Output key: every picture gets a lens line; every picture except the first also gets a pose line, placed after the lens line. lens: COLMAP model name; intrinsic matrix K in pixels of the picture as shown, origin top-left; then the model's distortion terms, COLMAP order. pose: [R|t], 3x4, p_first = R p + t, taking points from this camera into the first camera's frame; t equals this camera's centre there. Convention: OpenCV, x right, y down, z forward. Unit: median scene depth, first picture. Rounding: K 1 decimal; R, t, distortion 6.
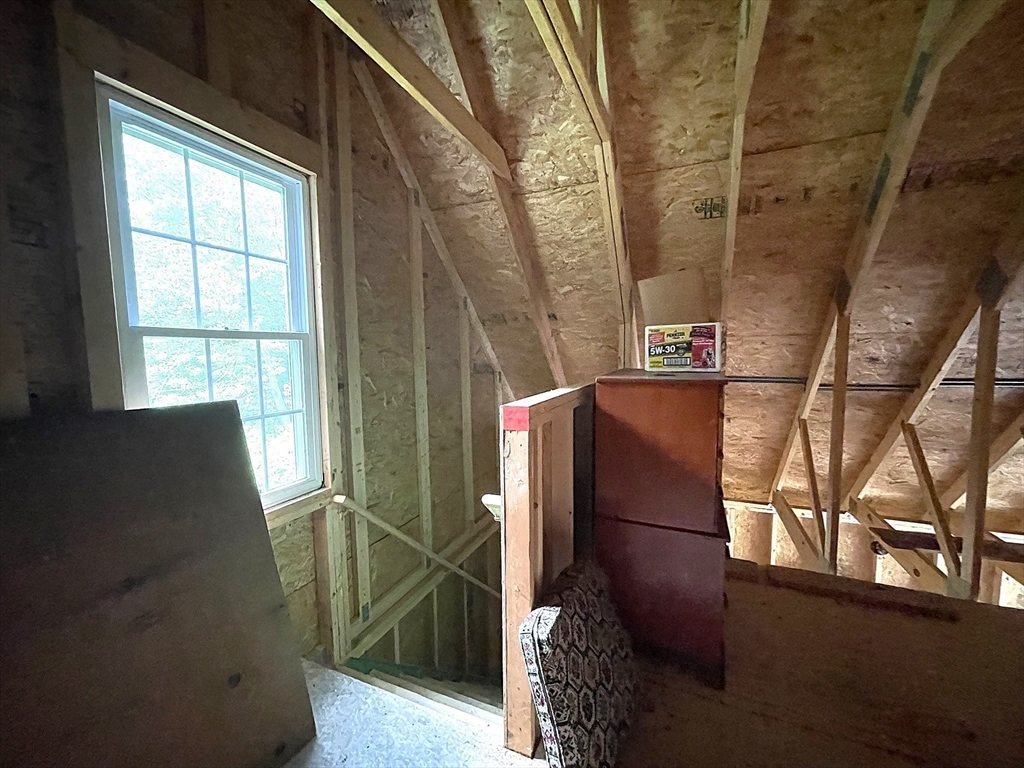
lens RADIAL K [[417.9, 0, 510.5], [0, 417.9, 384.8], [0, 0, 1]] dist [0.004337, 0.000354]
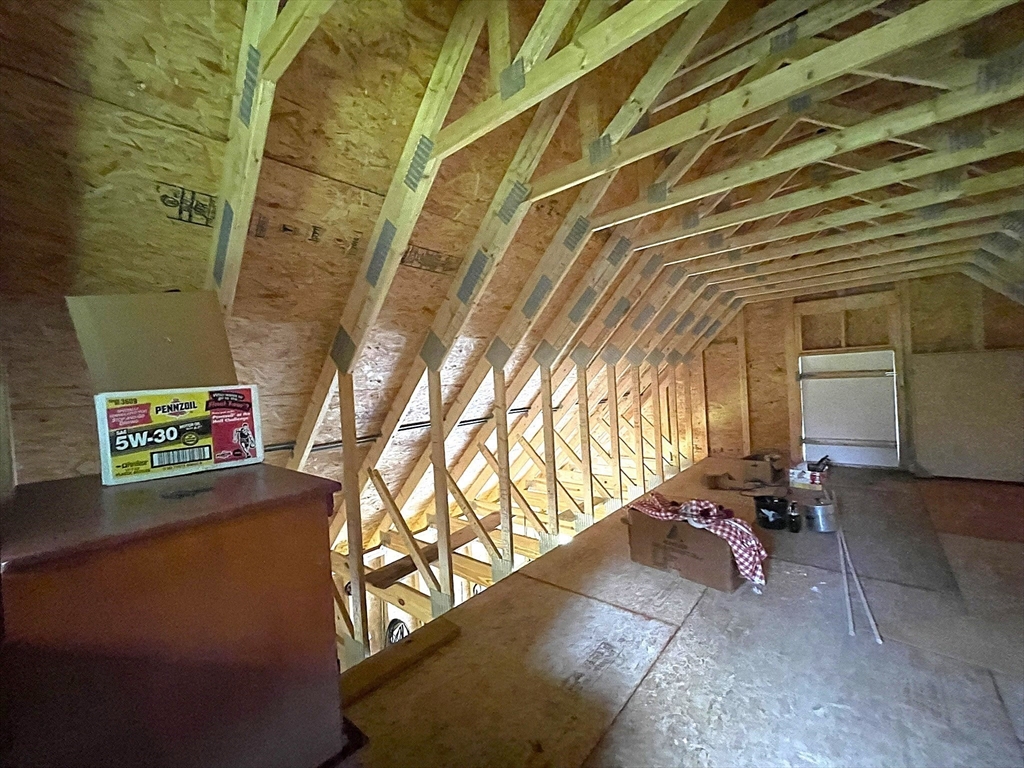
lens RADIAL K [[417.9, 0, 508.7], [0, 417.9, 386.0], [0, 0, 1]] dist [0.004337, 0.000354]
pose [[0.303929, -0.018431, 0.952516, 0.008027], [0.129488, 0.991334, -0.022134, -0.071870], [-0.943854, 0.130066, 0.303682, 0.383637]]
